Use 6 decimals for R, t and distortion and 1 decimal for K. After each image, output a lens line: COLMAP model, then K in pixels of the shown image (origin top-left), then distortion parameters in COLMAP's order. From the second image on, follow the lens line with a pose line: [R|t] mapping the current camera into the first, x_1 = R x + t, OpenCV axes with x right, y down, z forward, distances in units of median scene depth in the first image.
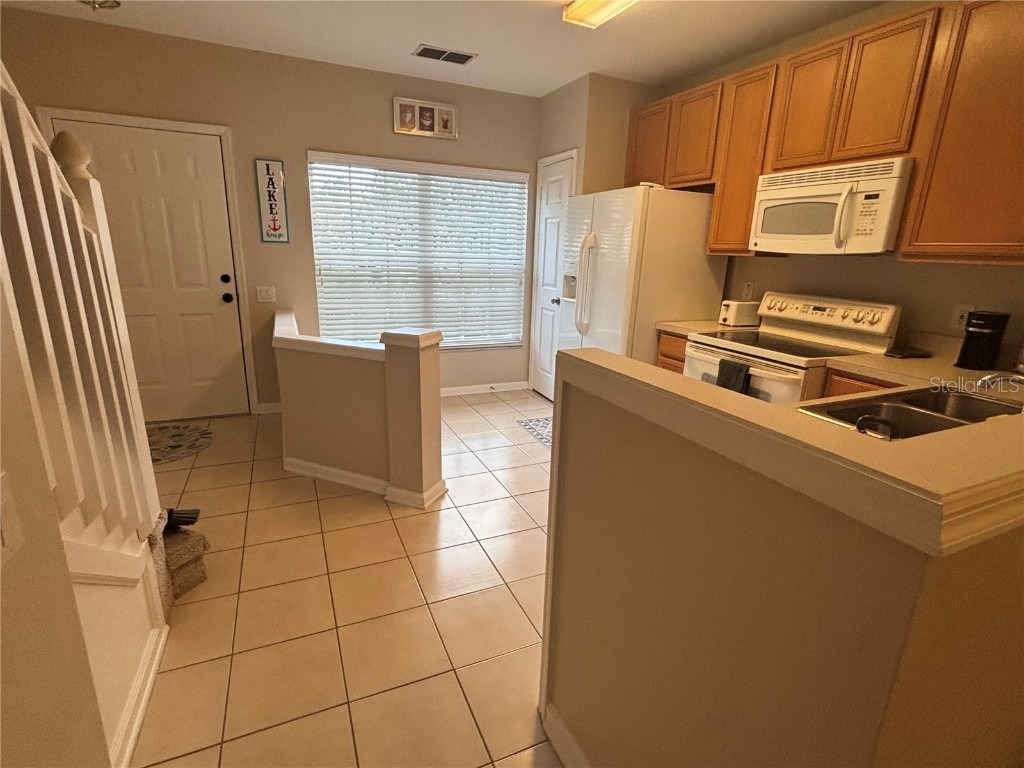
lens RADIAL K [[496.7, 0, 510.5], [0, 496.7, 386.5], [0, 0, 1]] dist [0.001271, -0.000497]
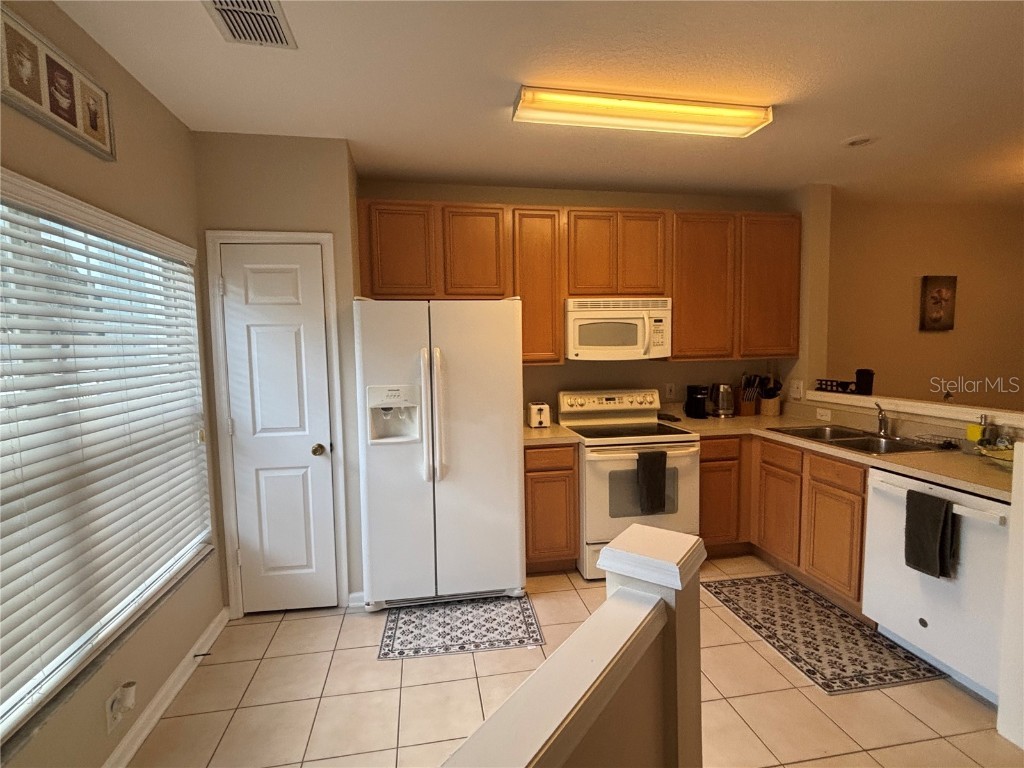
lens RADIAL K [[501.7, 0, 512.0], [0, 501.7, 384.0], [0, 0, 1]] dist [0.000687, 0.000005]
pose [[0.244997, -0.116061, 0.962552, -0.555407], [0.283025, 0.958126, 0.043489, -0.256831], [-0.927294, 0.261771, 0.267586, 0.693366]]
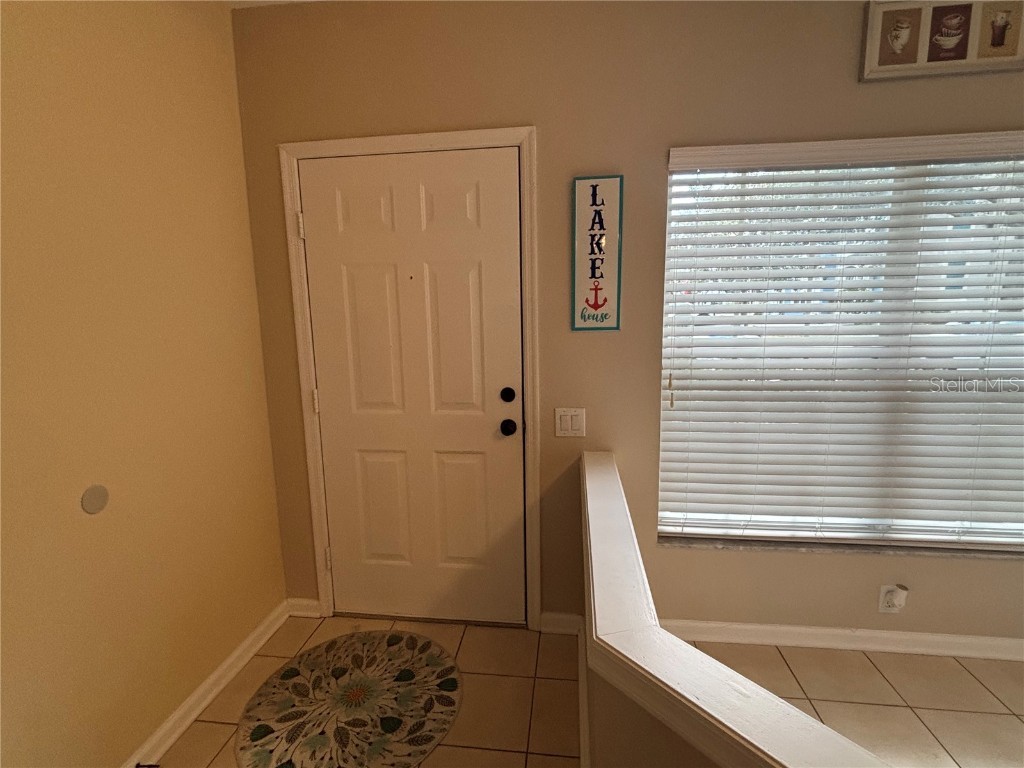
lens RADIAL K [[551.8, 0, 512.0], [0, 551.8, 384.0], [0, 0, 1]] dist [-0.000216, -0.000783]
pose [[0.848449, 0.045578, -0.527311, -0.250566], [-0.093085, 0.993606, -0.063892, -0.198253], [0.521028, 0.103294, 0.847267, 0.492192]]
